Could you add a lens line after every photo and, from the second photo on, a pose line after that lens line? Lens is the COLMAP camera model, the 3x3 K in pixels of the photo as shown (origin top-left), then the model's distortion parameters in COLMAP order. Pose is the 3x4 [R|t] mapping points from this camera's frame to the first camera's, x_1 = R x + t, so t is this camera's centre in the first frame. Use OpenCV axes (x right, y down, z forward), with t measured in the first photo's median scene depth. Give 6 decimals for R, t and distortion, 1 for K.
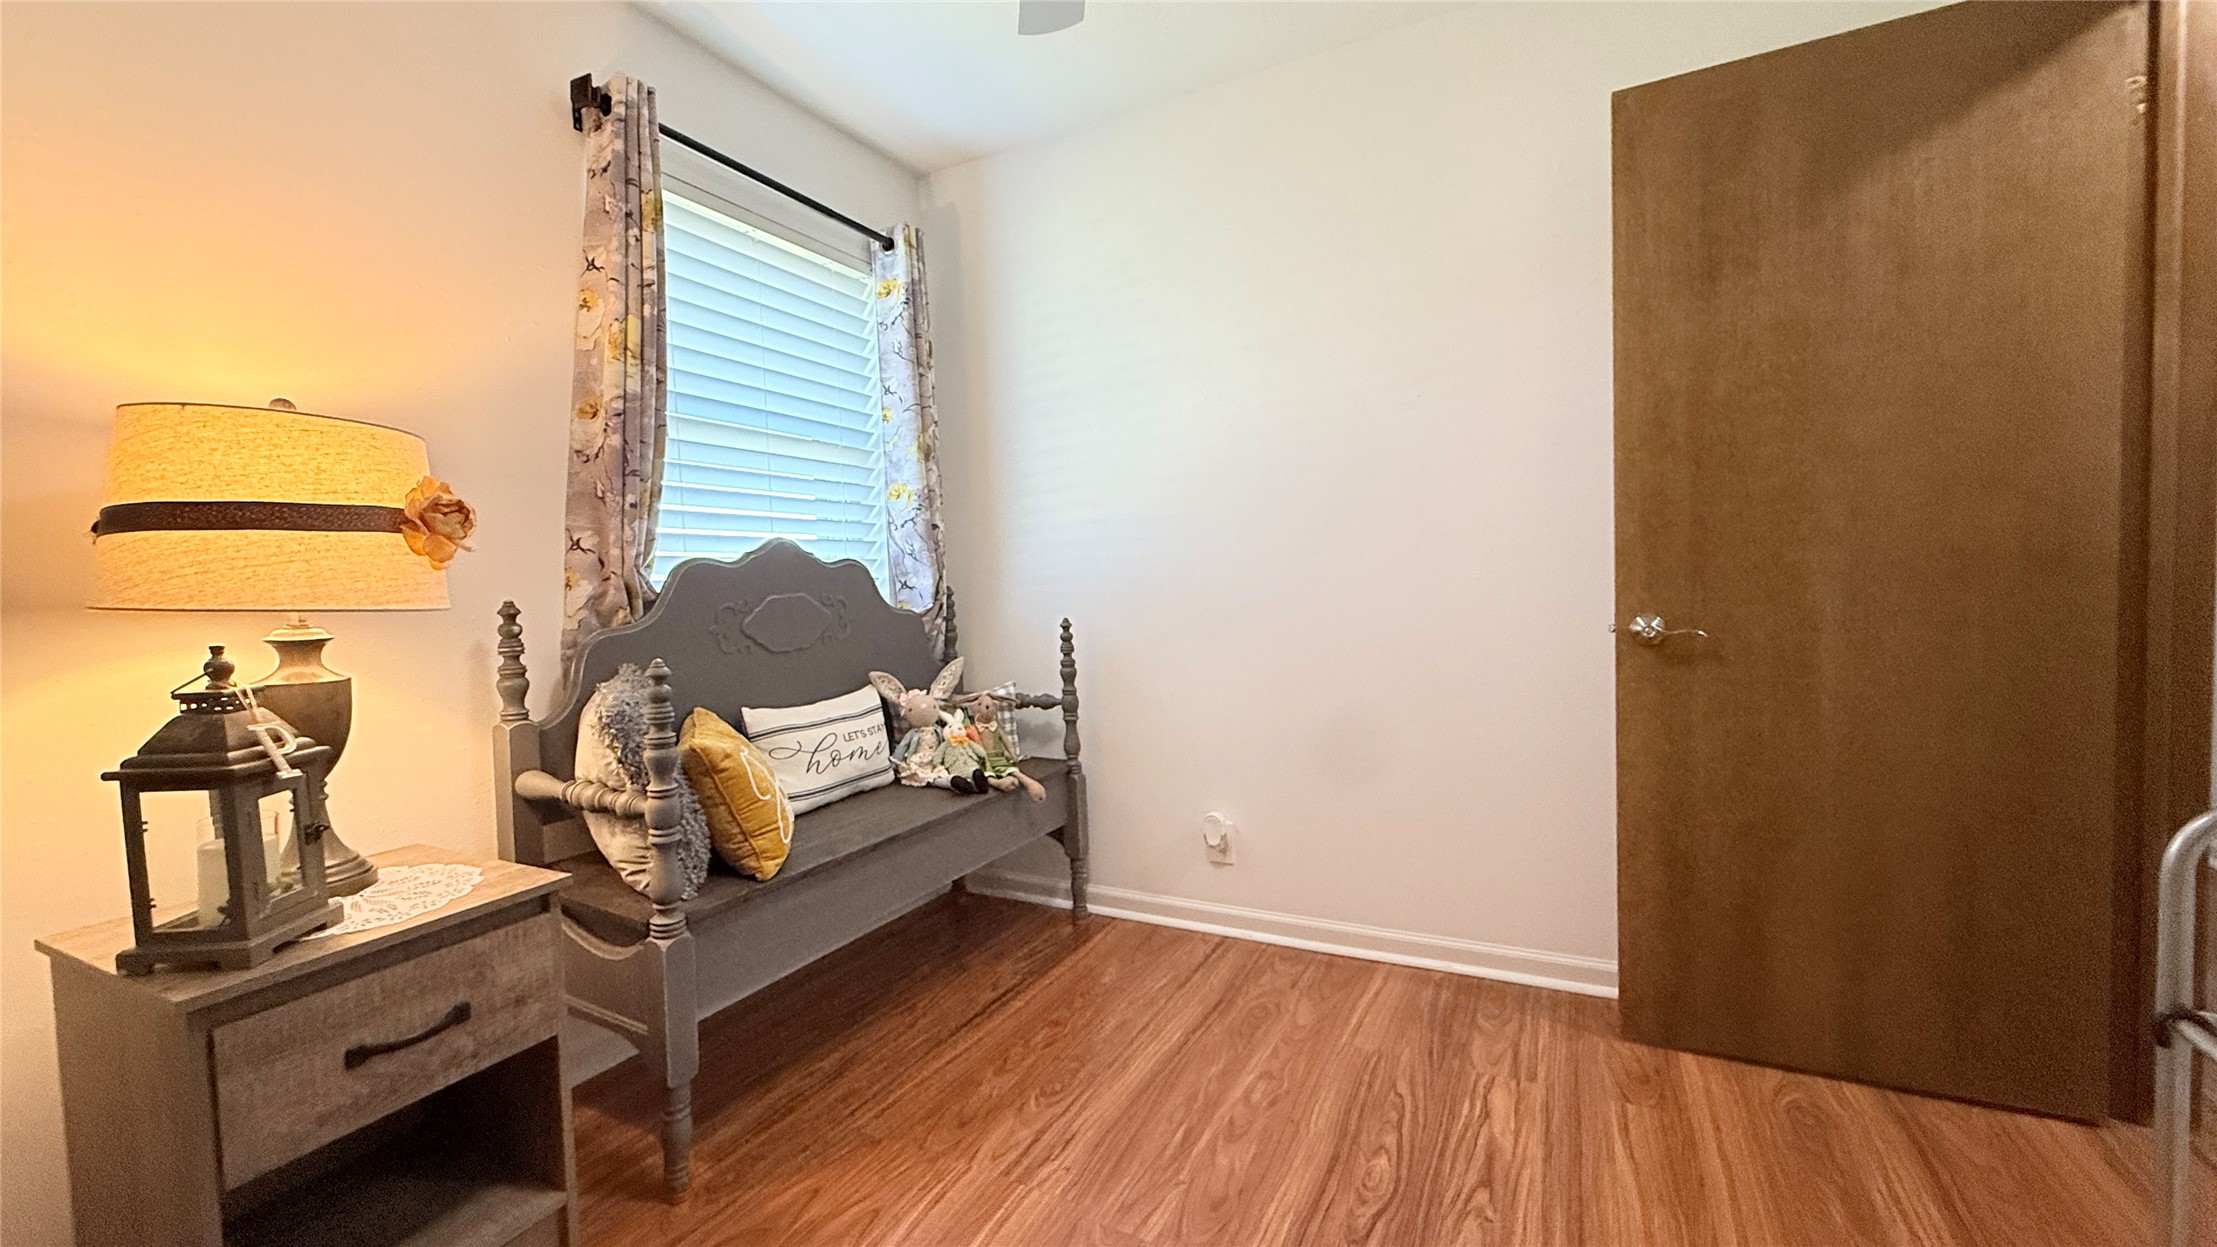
lens RADIAL K [[882.8, 0, 1099.9], [0, 882.8, 622.3], [0, 0, 1]] dist [0.000037, -0.000154]
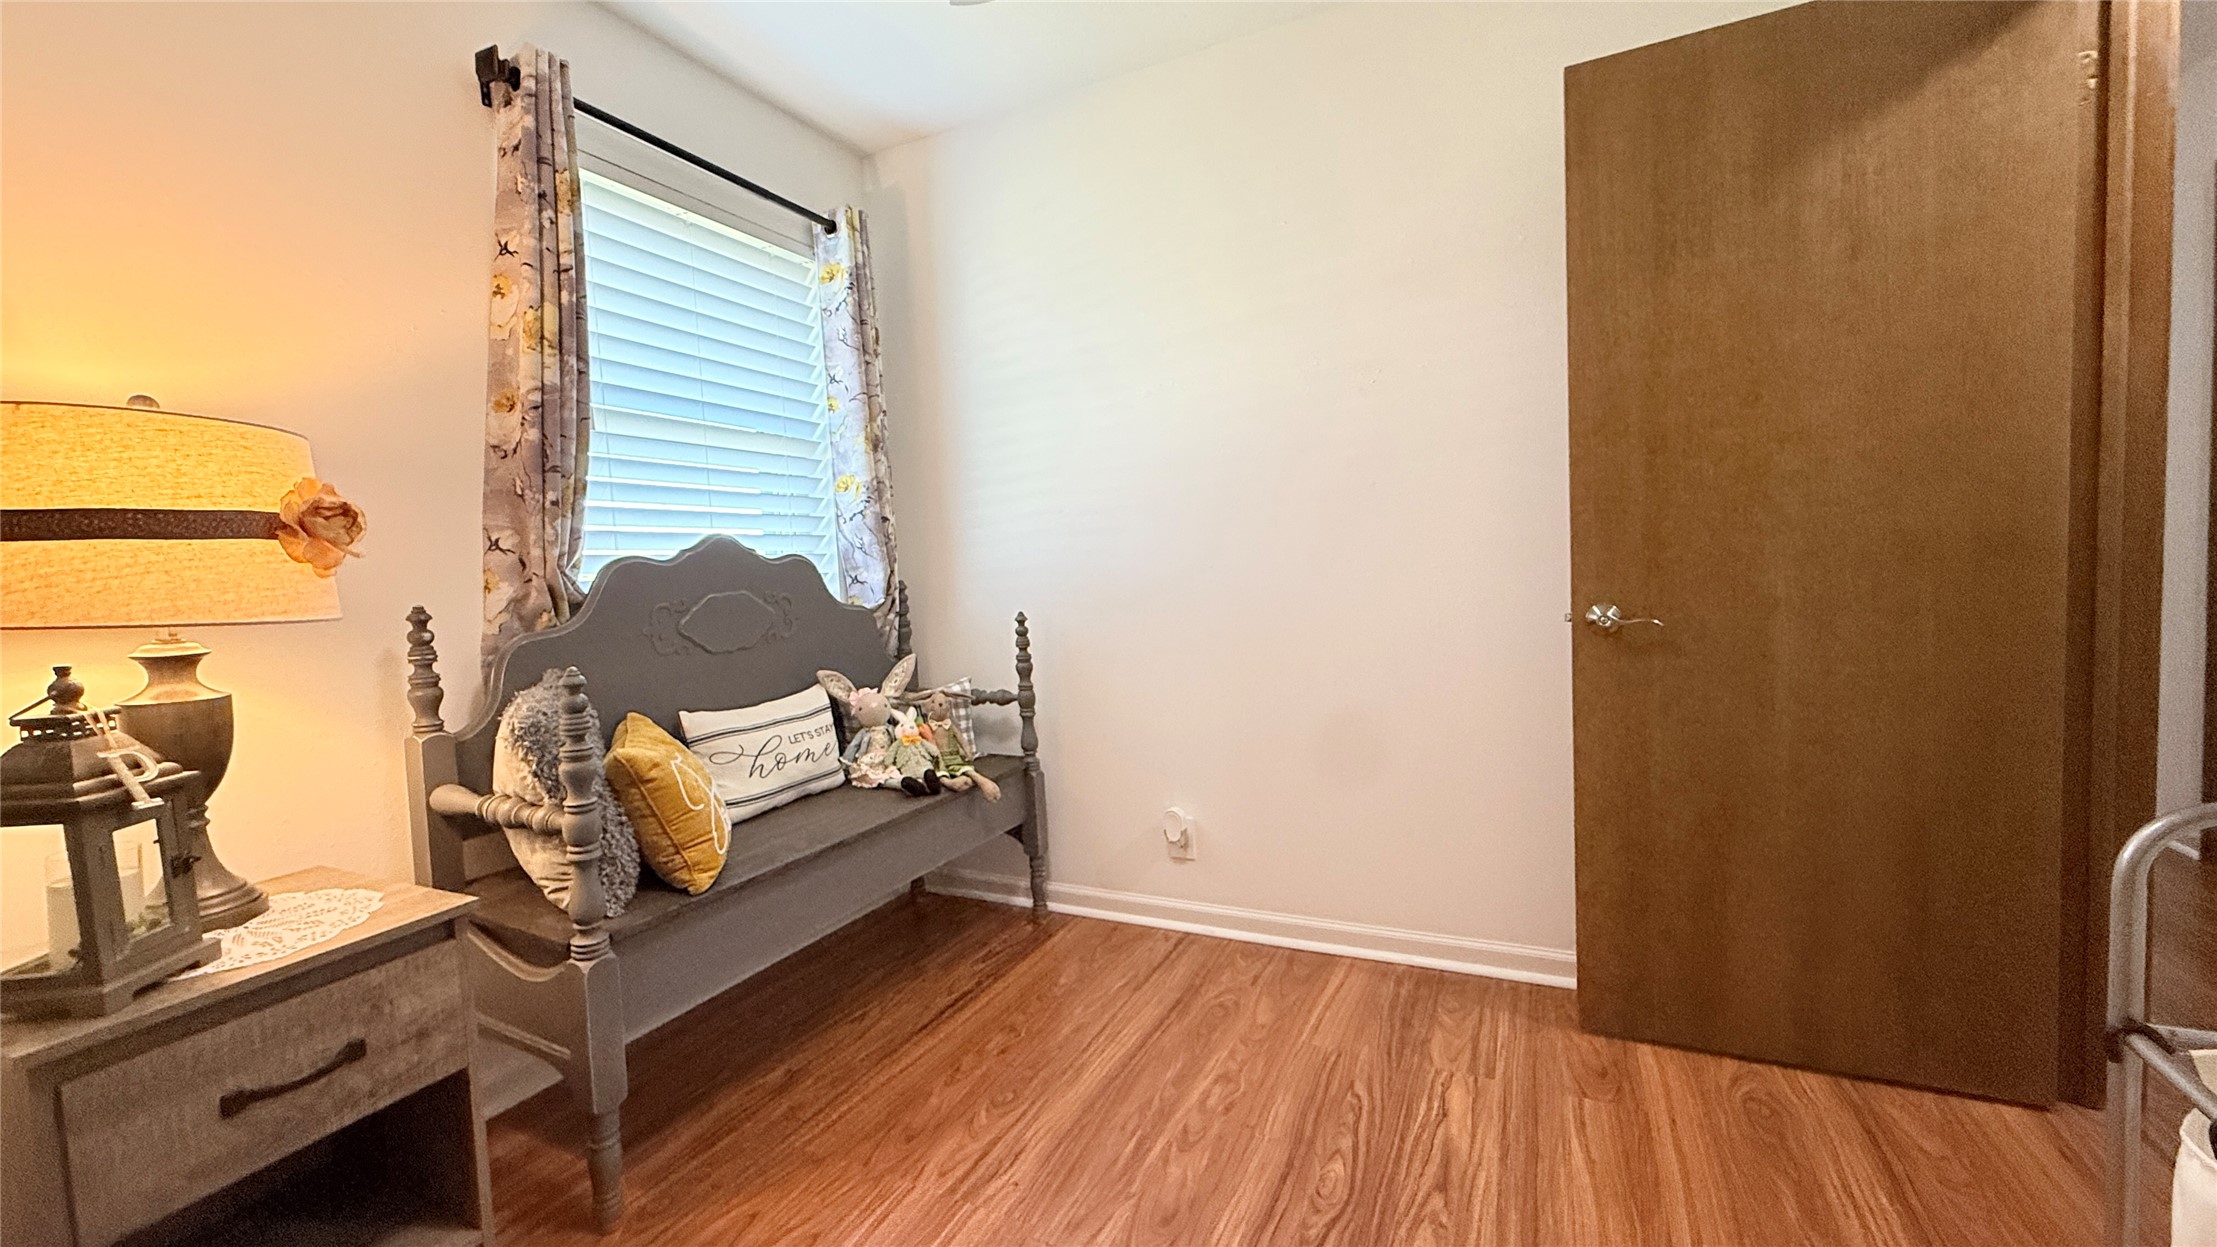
lens RADIAL K [[882.8, 0, 1099.9], [0, 882.8, 622.3], [0, 0, 1]] dist [0.000037, -0.000154]
pose [[0.999562, -0.014275, 0.025922, 0.033241], [0.013862, 0.999775, 0.016045, -0.011063], [-0.026146, -0.015679, 0.999535, 0.030556]]
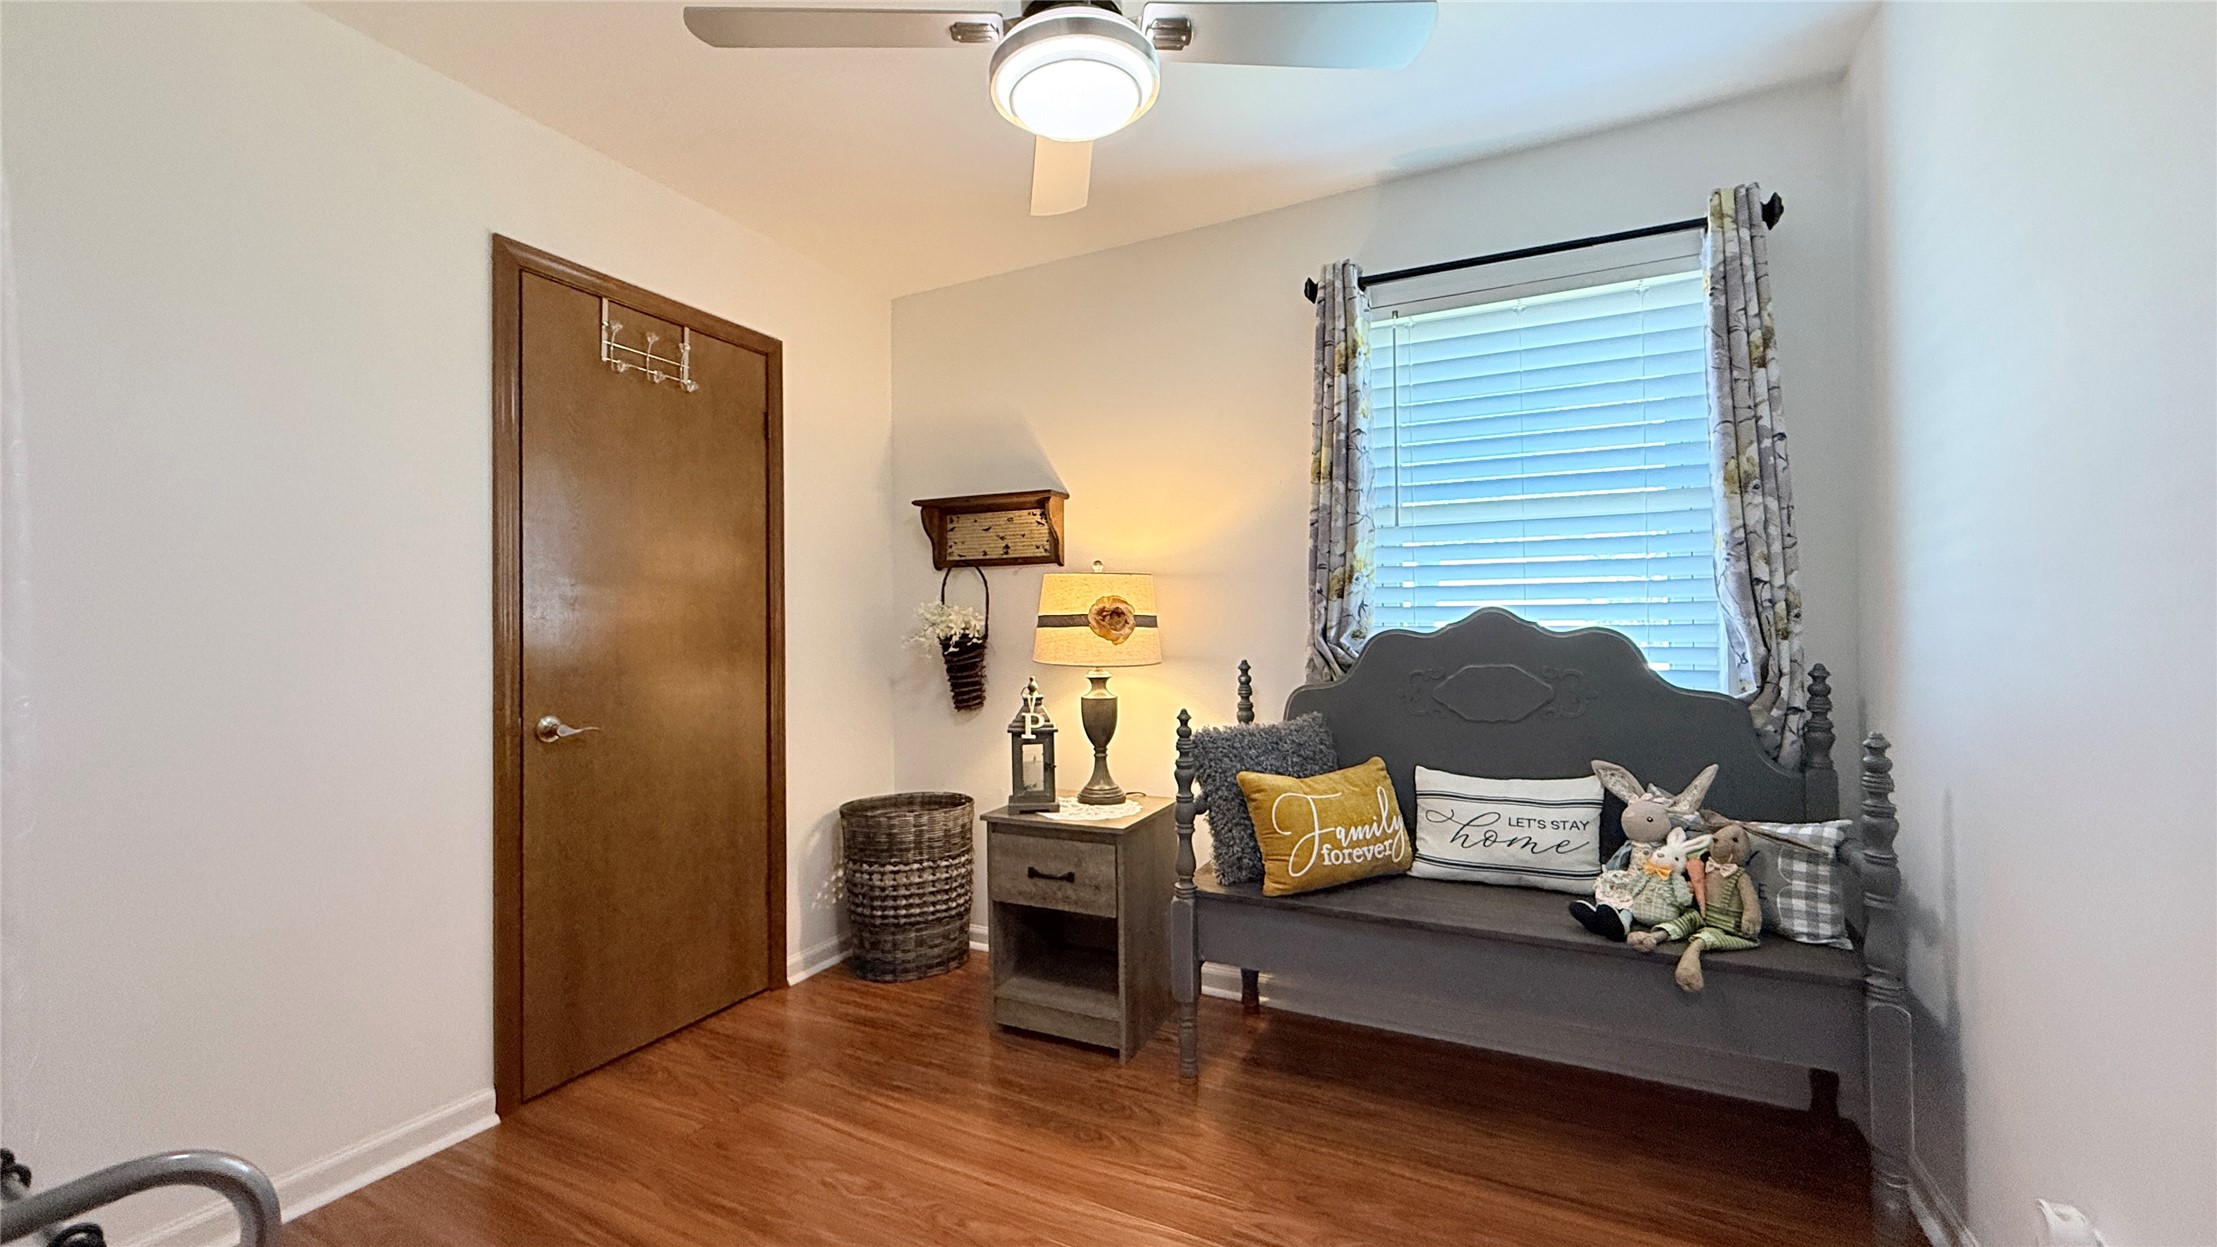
lens RADIAL K [[882.8, 0, 1099.9], [0, 882.8, 622.3], [0, 0, 1]] dist [0.000037, -0.000154]
pose [[0.012390, 0.018838, -0.999746, 0.777548], [-0.038993, 0.999071, 0.018342, -0.098331], [0.999163, 0.038756, 0.013113, 0.662706]]
